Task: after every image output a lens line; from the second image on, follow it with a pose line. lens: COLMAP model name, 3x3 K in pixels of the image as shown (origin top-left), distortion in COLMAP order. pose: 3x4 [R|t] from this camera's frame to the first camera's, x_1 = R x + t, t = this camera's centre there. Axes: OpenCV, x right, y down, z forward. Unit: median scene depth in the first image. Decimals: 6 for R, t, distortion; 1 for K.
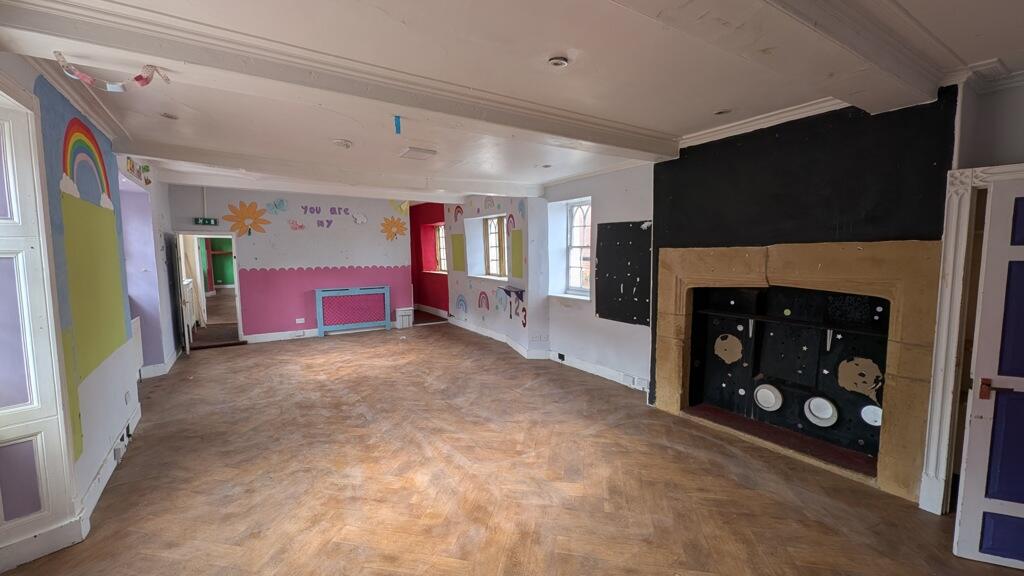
lens RADIAL K [[421.5, 0, 514.6], [0, 421.5, 287.4], [0, 0, 1]] dist [-0.001963, -0.000161]
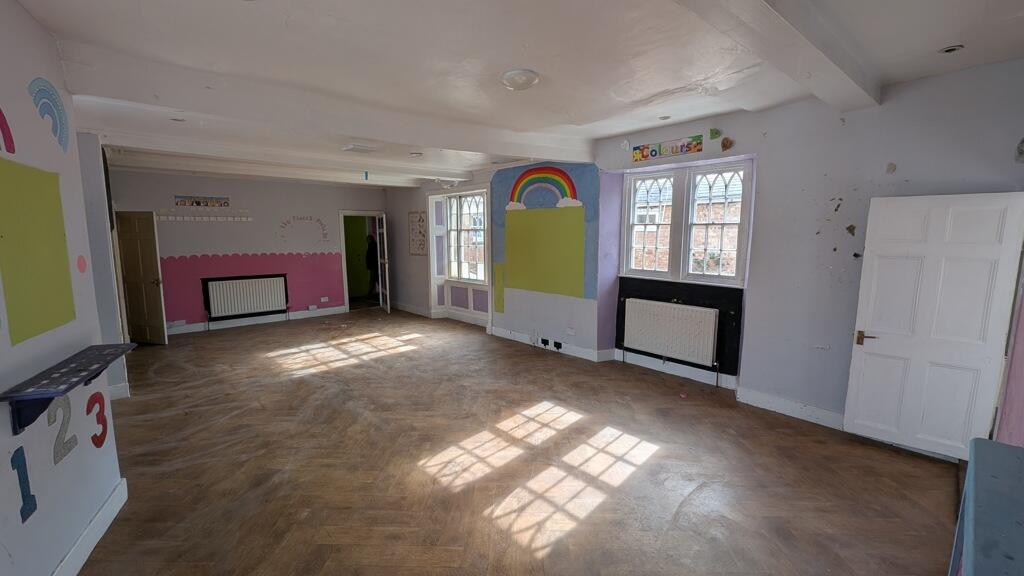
lens RADIAL K [[421.5, 0, 515.7], [0, 421.5, 288.7], [0, 0, 1]] dist [-0.001963, -0.000161]
pose [[-0.986953, 0.023492, -0.159283, -0.382359], [-0.011421, 0.976591, 0.214801, -0.167366], [0.160601, 0.213817, -0.963582, 1.887119]]
